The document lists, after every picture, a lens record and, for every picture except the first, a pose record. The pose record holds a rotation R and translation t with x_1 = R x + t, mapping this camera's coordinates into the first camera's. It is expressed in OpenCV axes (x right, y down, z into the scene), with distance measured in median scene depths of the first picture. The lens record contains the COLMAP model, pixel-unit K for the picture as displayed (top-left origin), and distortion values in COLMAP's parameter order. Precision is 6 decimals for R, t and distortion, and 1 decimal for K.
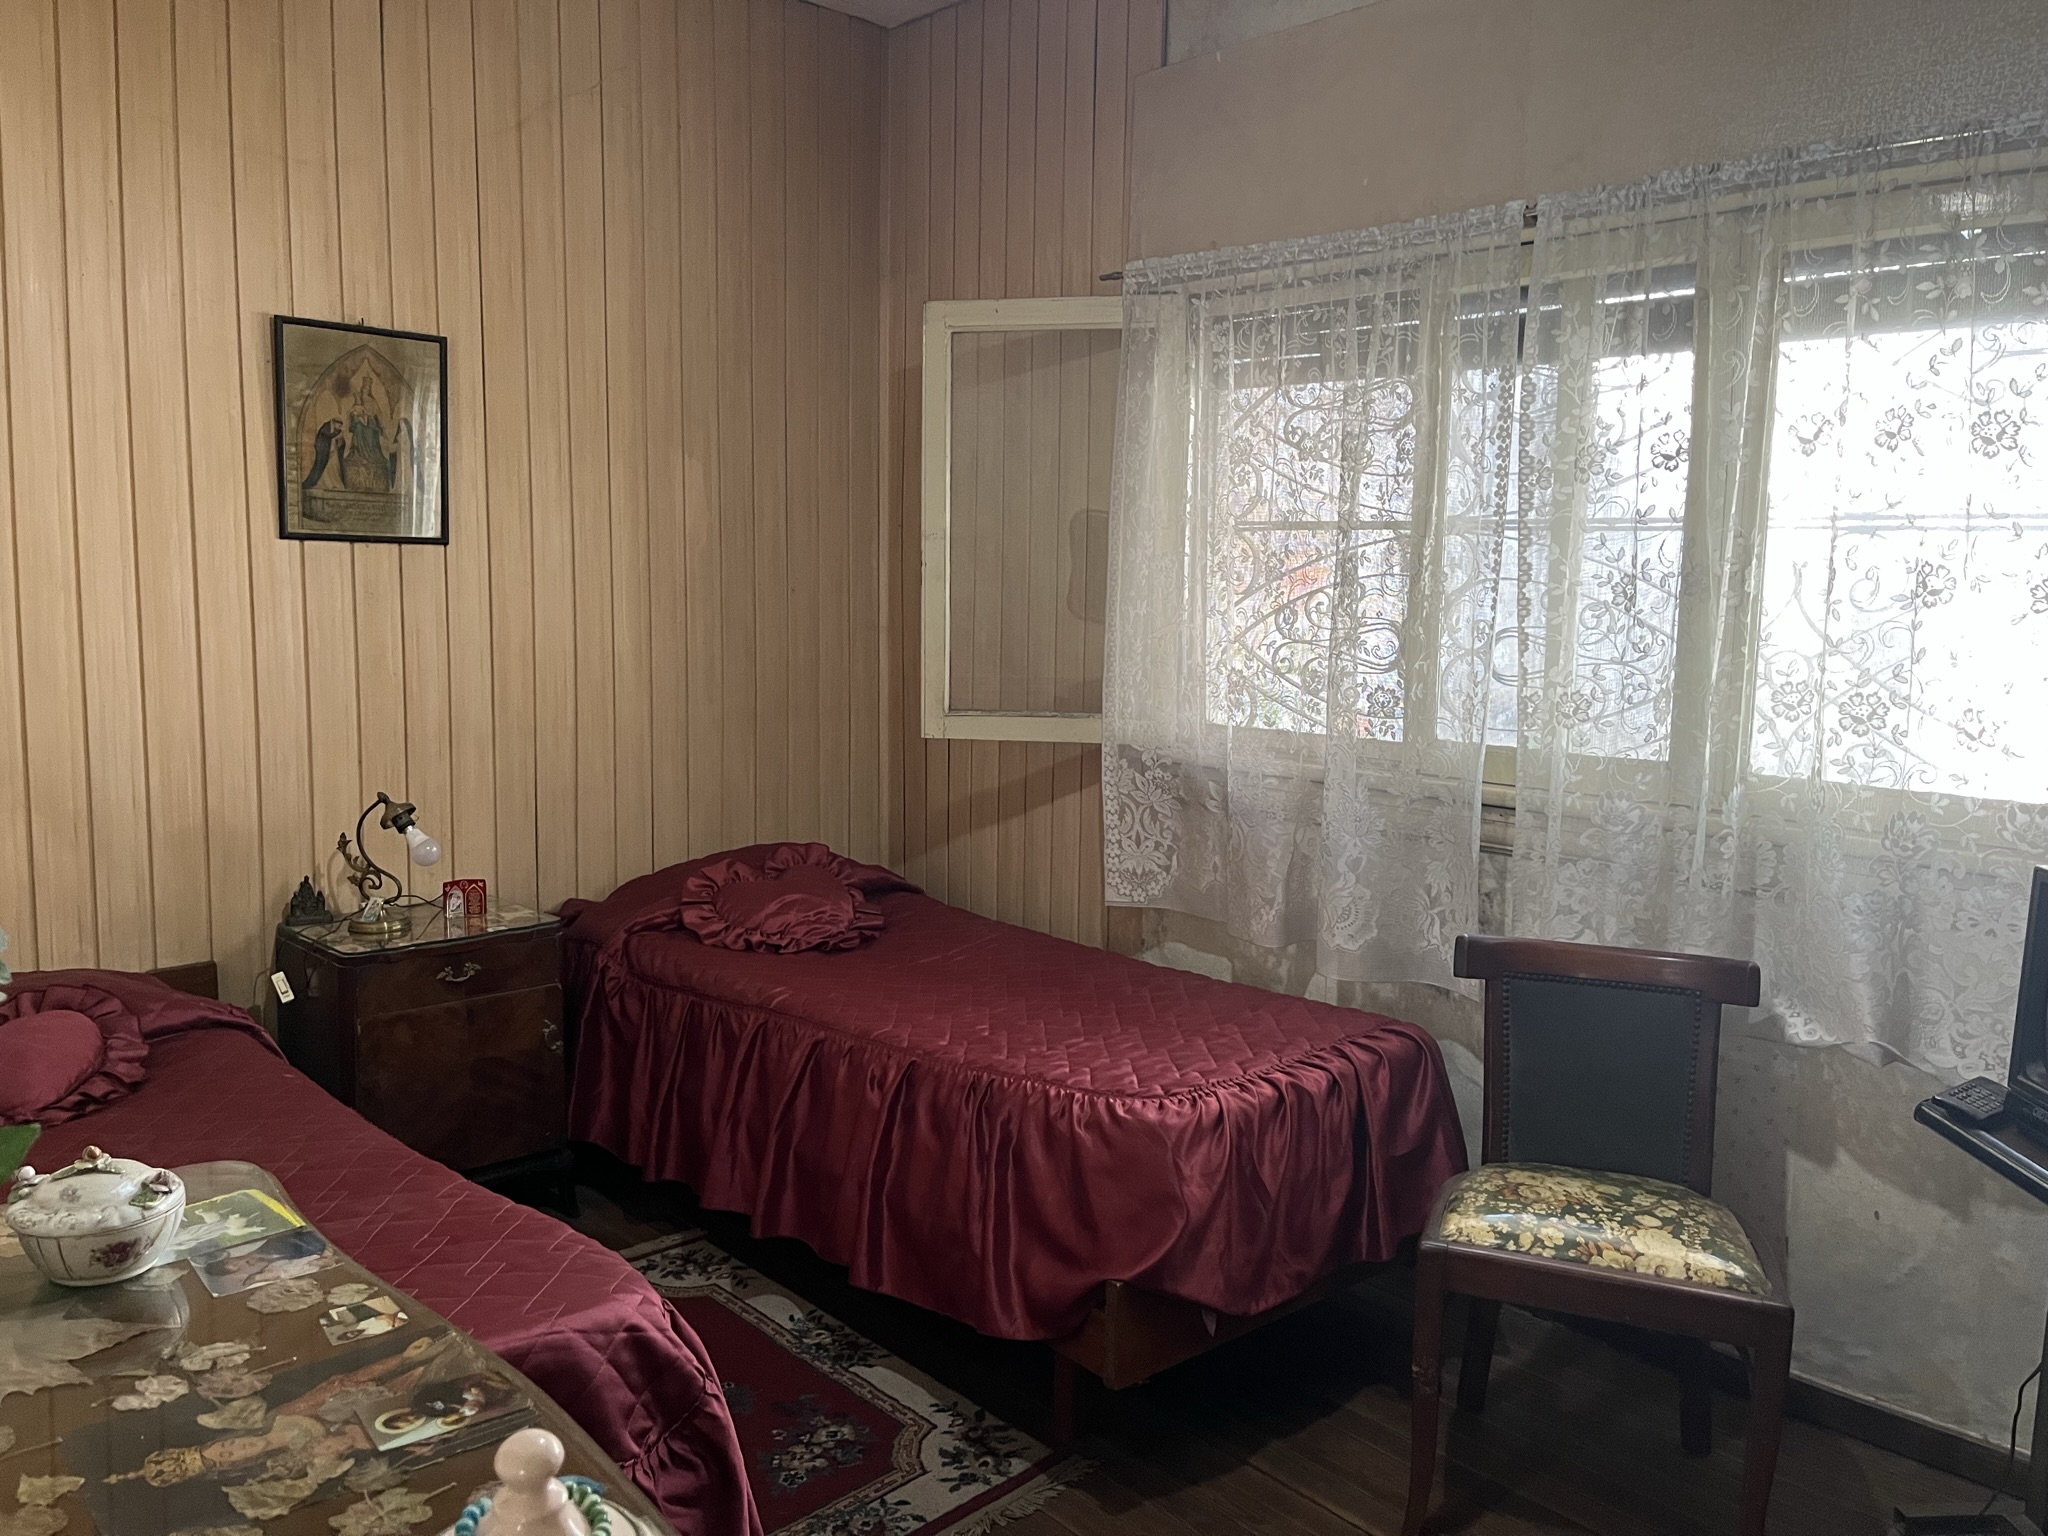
lens RADIAL K [[1570.6, 0, 1026.0], [0, 1570.6, 773.8], [0, 0, 1]] dist [0.054725, -0.073291]
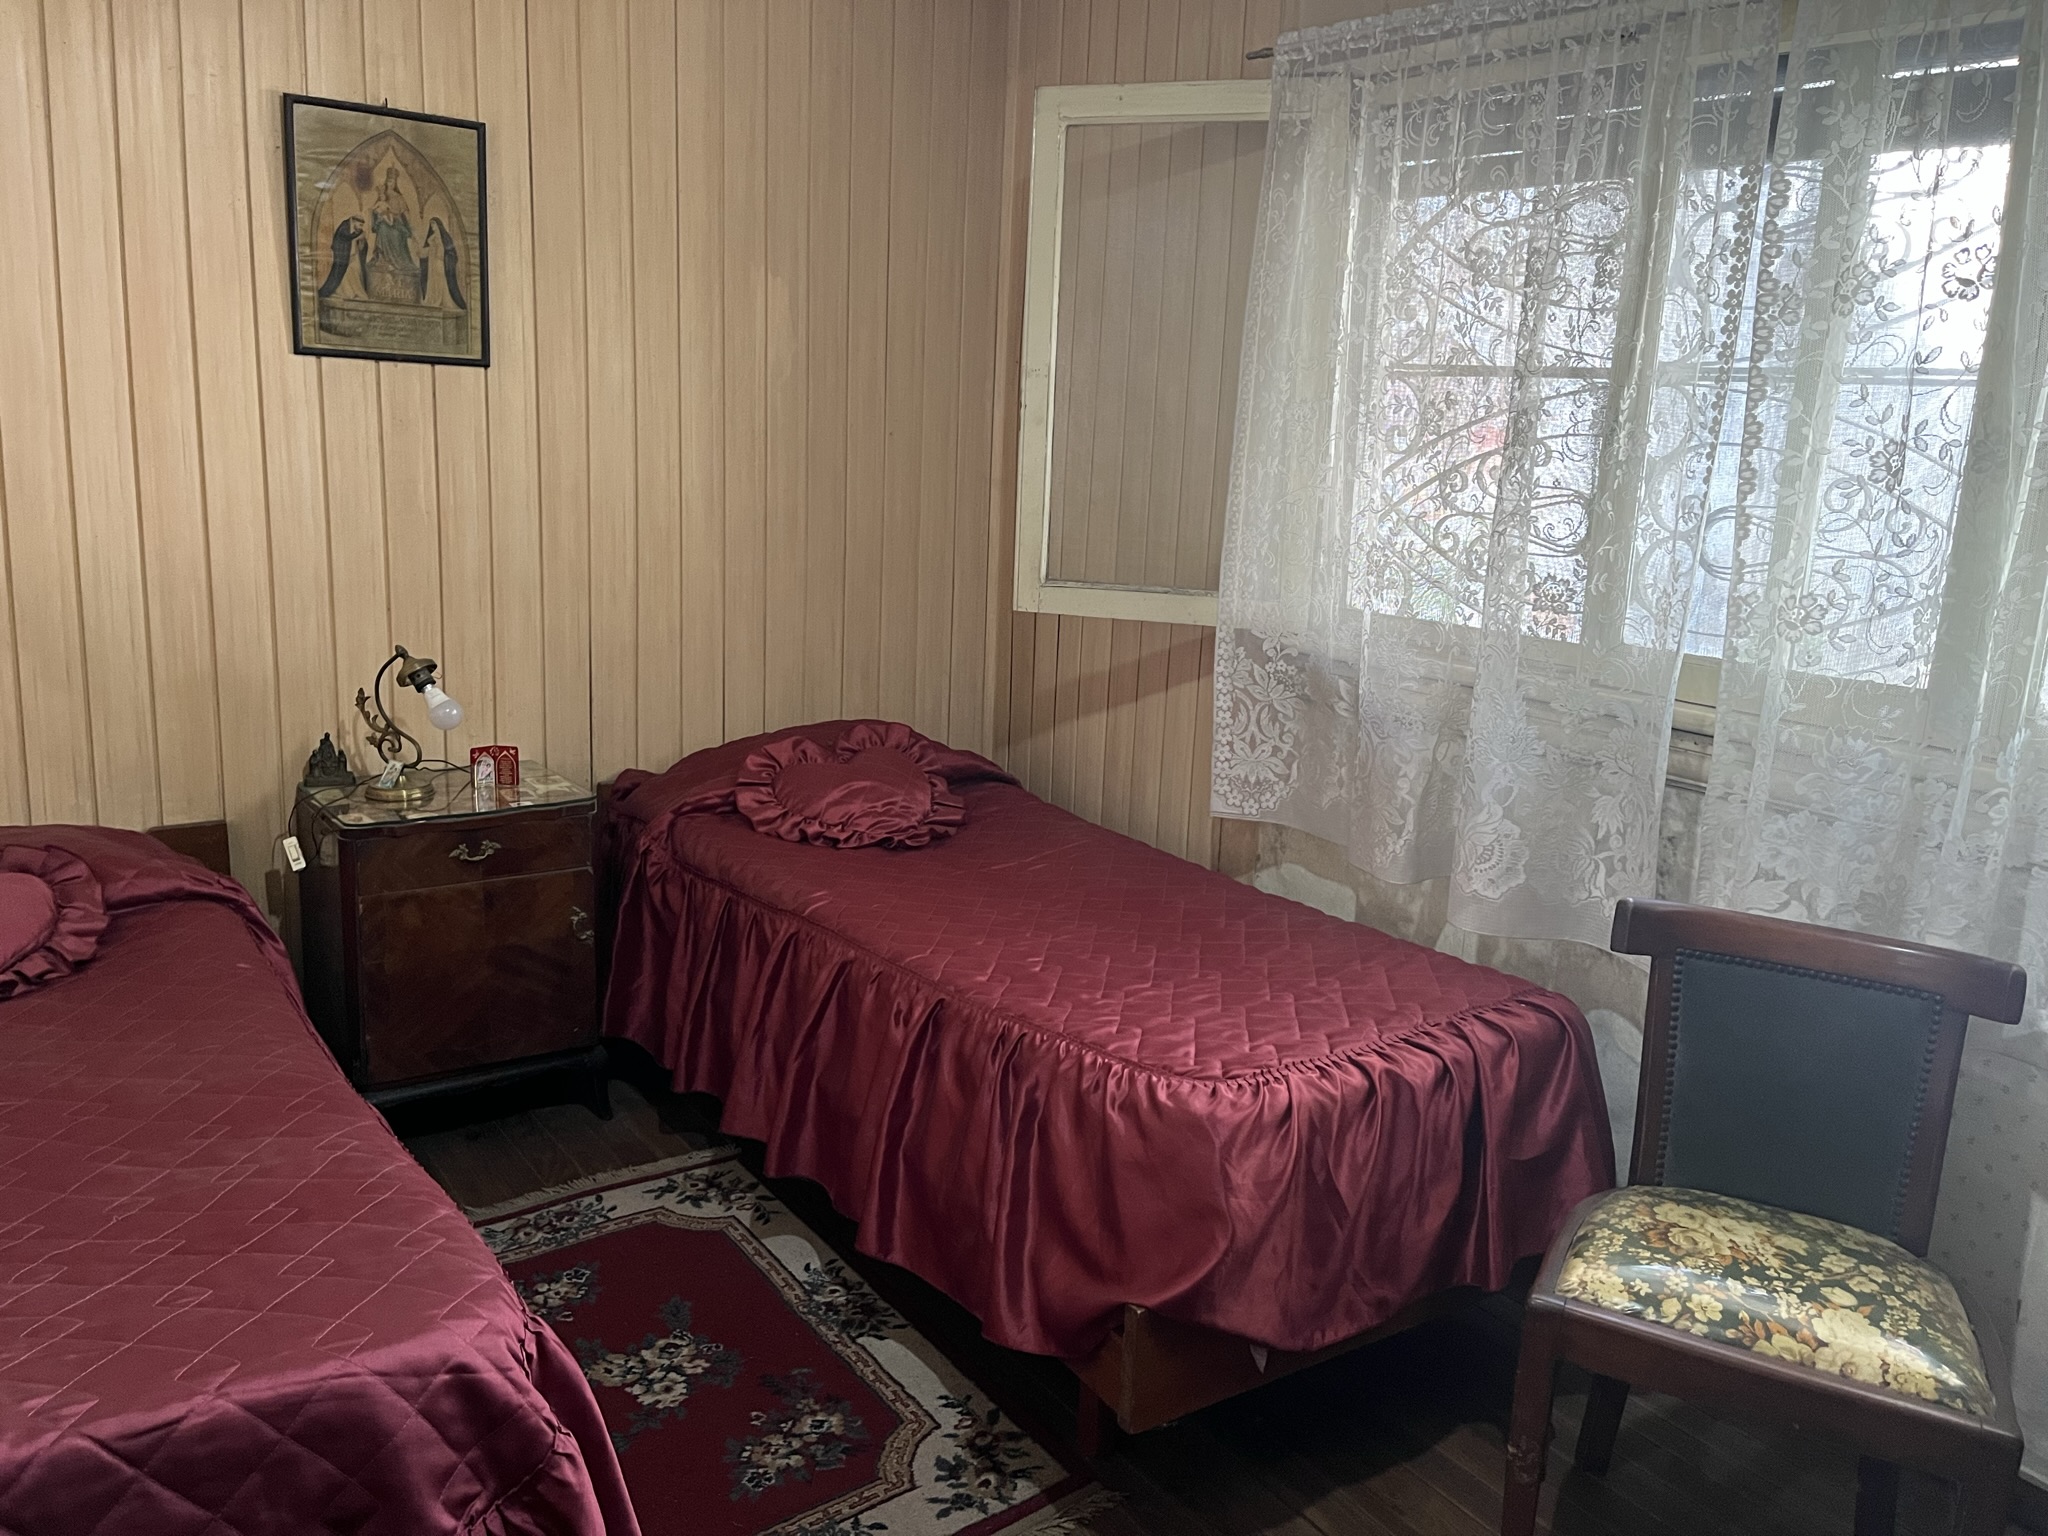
lens RADIAL K [[1570.6, 0, 1026.0], [0, 1570.6, 773.8], [0, 0, 1]] dist [0.054725, -0.073291]
pose [[0.991105, 0.057701, -0.119922, 0.063875], [-0.046813, 0.994685, 0.091710, -0.016627], [0.124577, -0.085280, 0.988538, 0.170109]]
